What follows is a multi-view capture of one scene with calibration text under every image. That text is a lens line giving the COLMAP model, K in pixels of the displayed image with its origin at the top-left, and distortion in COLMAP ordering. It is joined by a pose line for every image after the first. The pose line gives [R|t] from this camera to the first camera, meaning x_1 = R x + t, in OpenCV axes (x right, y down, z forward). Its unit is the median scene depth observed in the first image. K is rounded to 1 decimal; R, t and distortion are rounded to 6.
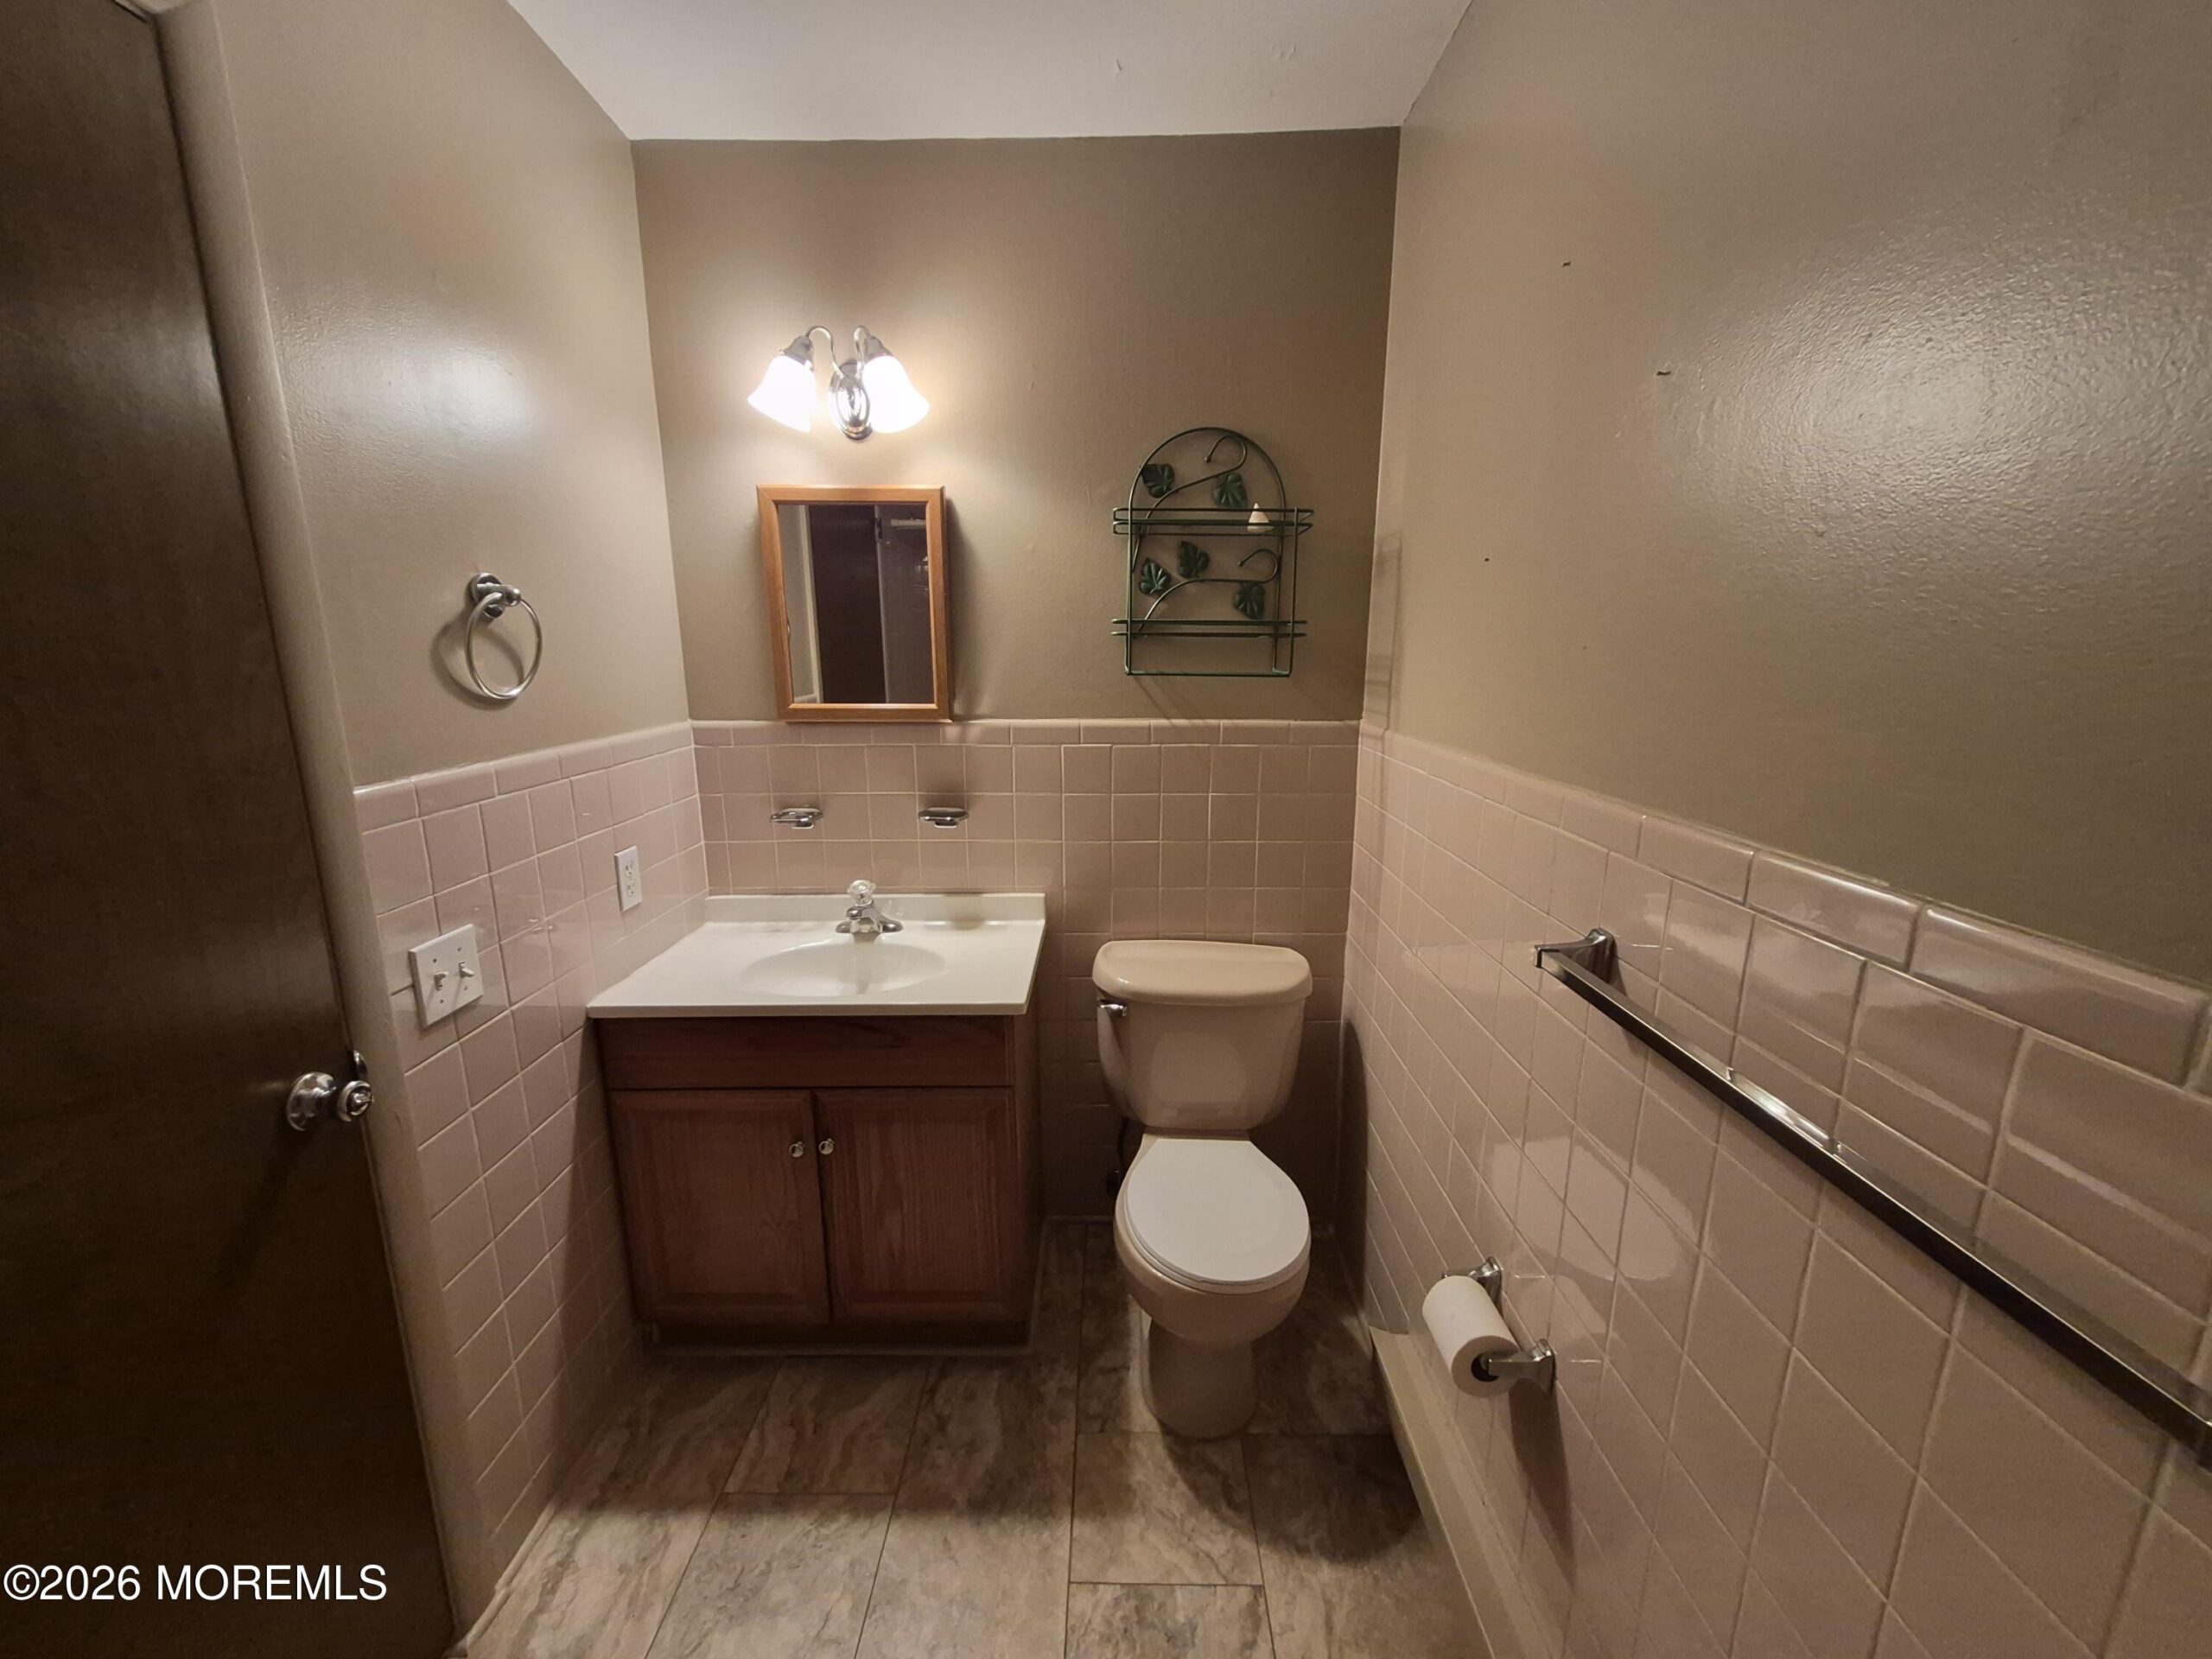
lens RADIAL K [[870.7, 0, 1103.8], [0, 870.7, 831.6], [0, 0, 1]] dist [0.004905, -0.000012]
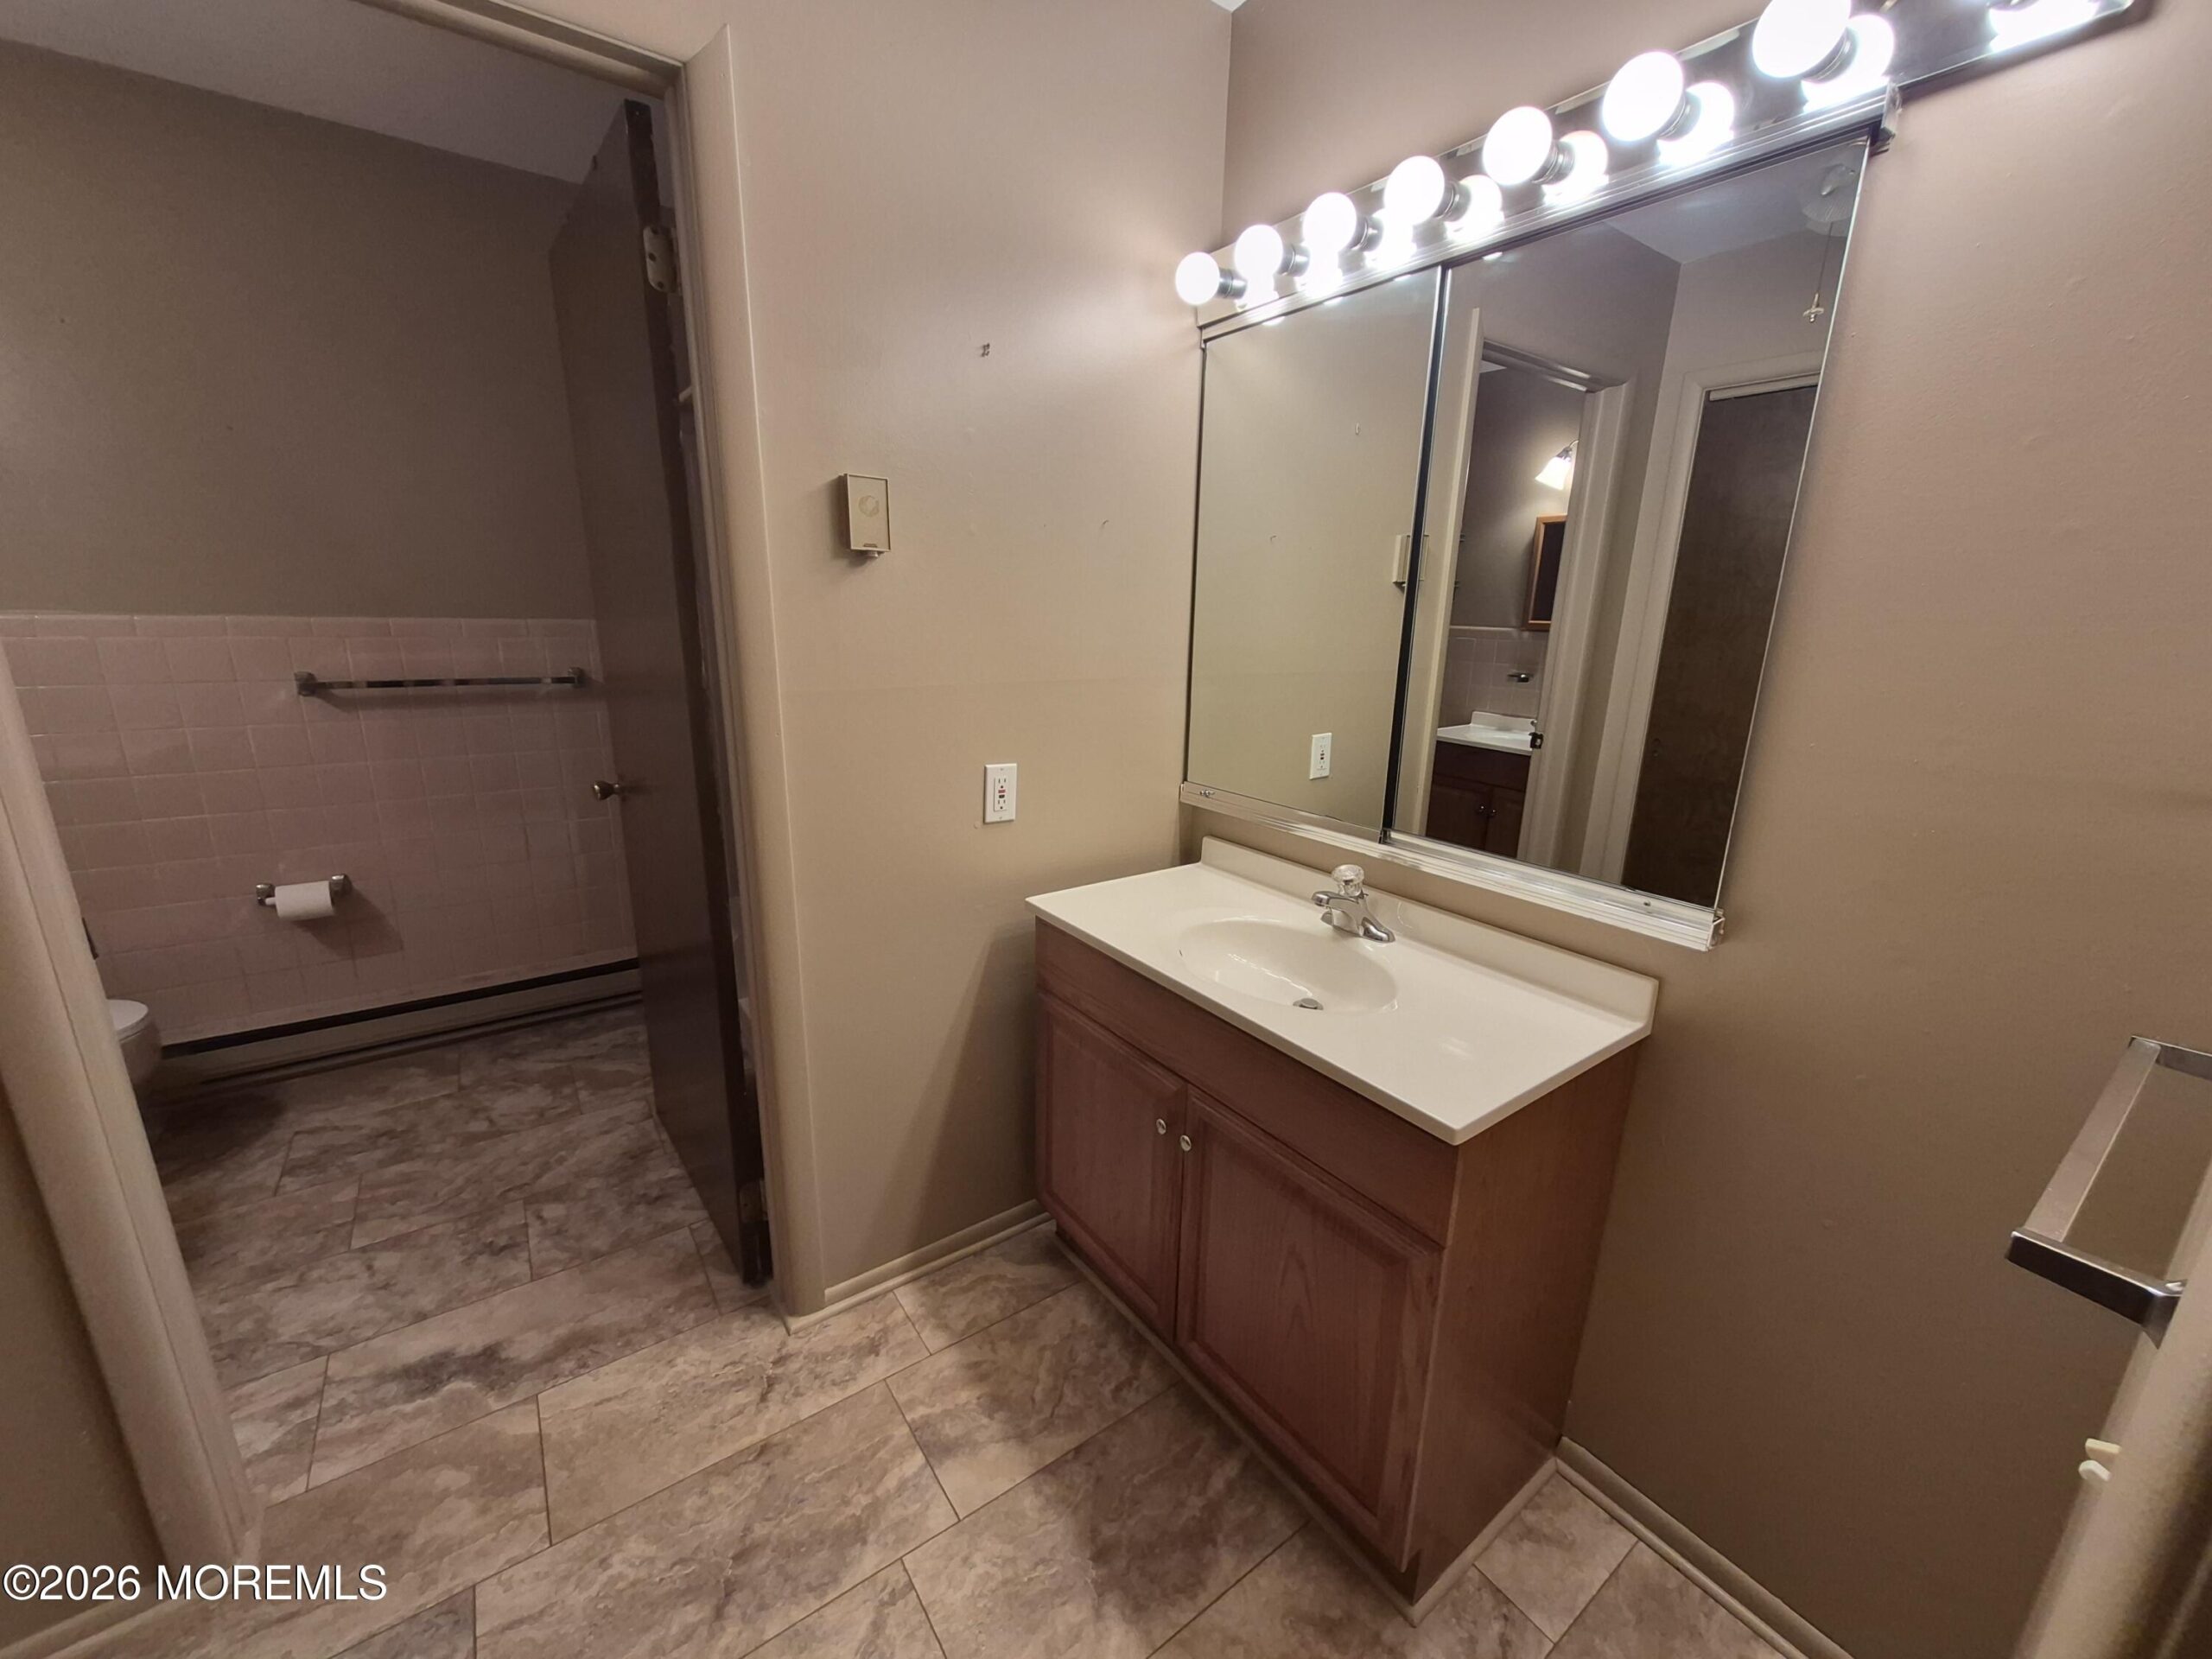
lens RADIAL K [[870.7, 0, 1103.8], [0, 870.7, 831.6], [0, 0, 1]] dist [0.004905, -0.000012]
pose [[0.577748, 0.218288, -0.786484, 0.243334], [-0.192208, 0.972862, 0.128821, -0.040567], [0.793261, 0.076742, 0.604026, 0.346792]]
